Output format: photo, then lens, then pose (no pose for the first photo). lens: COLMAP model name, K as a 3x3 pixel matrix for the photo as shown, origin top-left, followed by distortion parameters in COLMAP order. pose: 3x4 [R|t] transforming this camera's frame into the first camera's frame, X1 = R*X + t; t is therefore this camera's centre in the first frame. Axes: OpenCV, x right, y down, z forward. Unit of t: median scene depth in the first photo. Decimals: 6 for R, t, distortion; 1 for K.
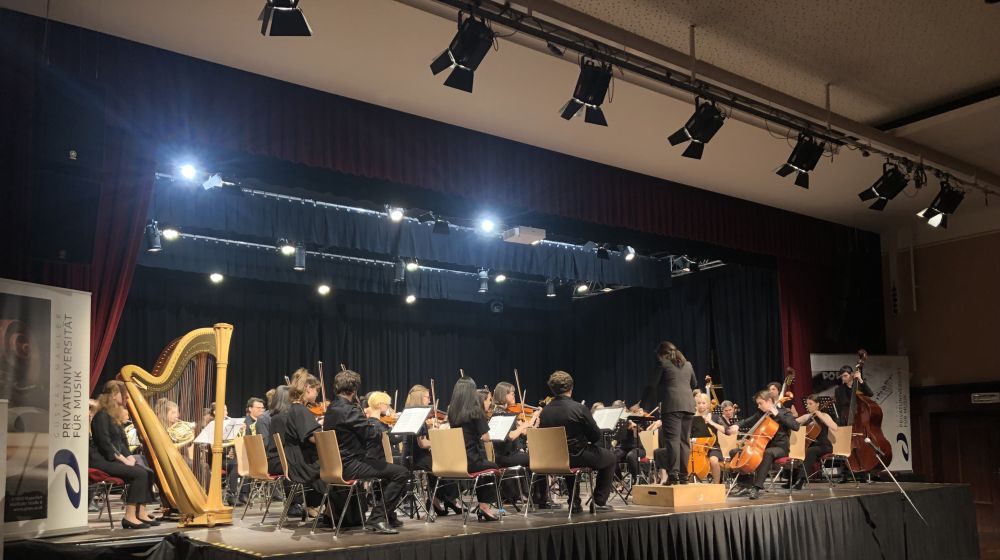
lens RADIAL K [[819.3, 0, 500.7], [0, 819.3, 370.0], [0, 0, 1]] dist [0.080580, -0.100245]
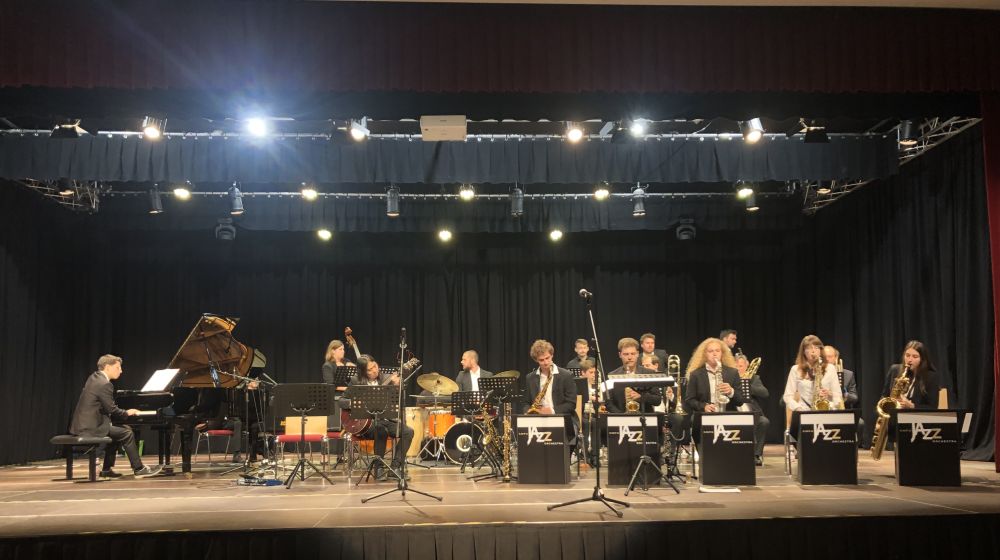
lens RADIAL K [[819.3, 0, 500.7], [0, 819.3, 370.0], [0, 0, 1]] dist [0.080580, -0.100245]
pose [[0.830313, -0.017490, -0.557023, 0.379494], [0.046209, 0.998226, 0.037537, 0.021368], [0.555378, -0.056907, 0.829648, 0.322693]]
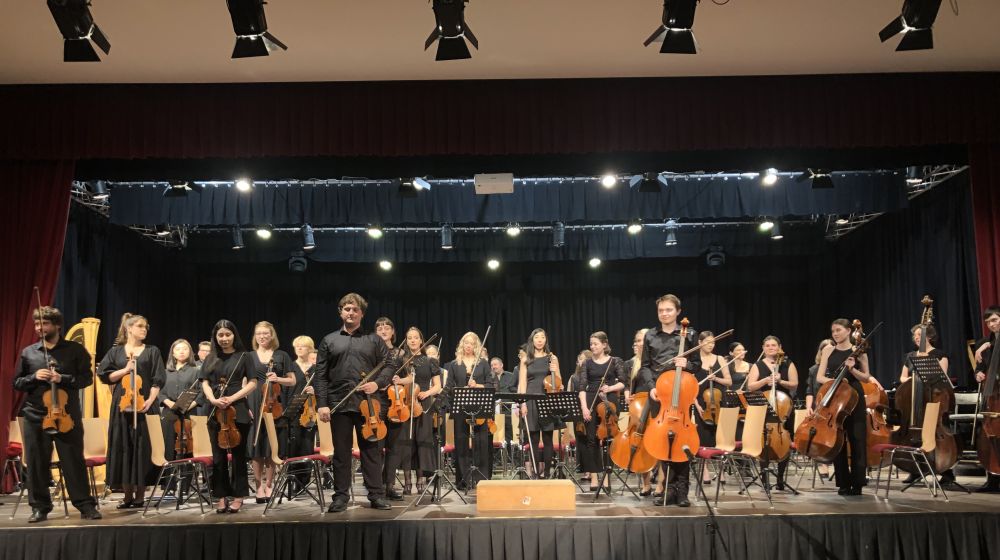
lens RADIAL K [[819.3, 0, 500.7], [0, 819.3, 370.0], [0, 0, 1]] dist [0.080580, -0.100245]
pose [[0.797761, -0.028113, -0.602318, 0.436609], [0.052076, 0.998392, 0.022374, 0.009034], [0.600720, -0.049216, 0.797943, 0.243293]]
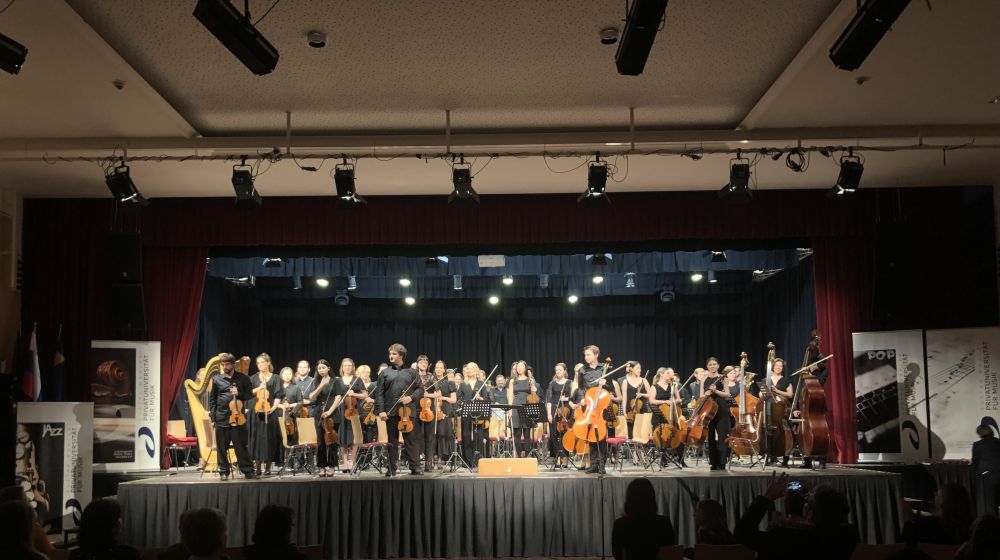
lens RADIAL K [[819.3, 0, 500.7], [0, 819.3, 370.0], [0, 0, 1]] dist [0.080580, -0.100245]
pose [[0.792877, -0.027172, -0.608776, 0.639880], [0.048884, 0.998622, 0.019094, -0.015184], [0.607418, -0.044899, 0.793112, -0.000841]]
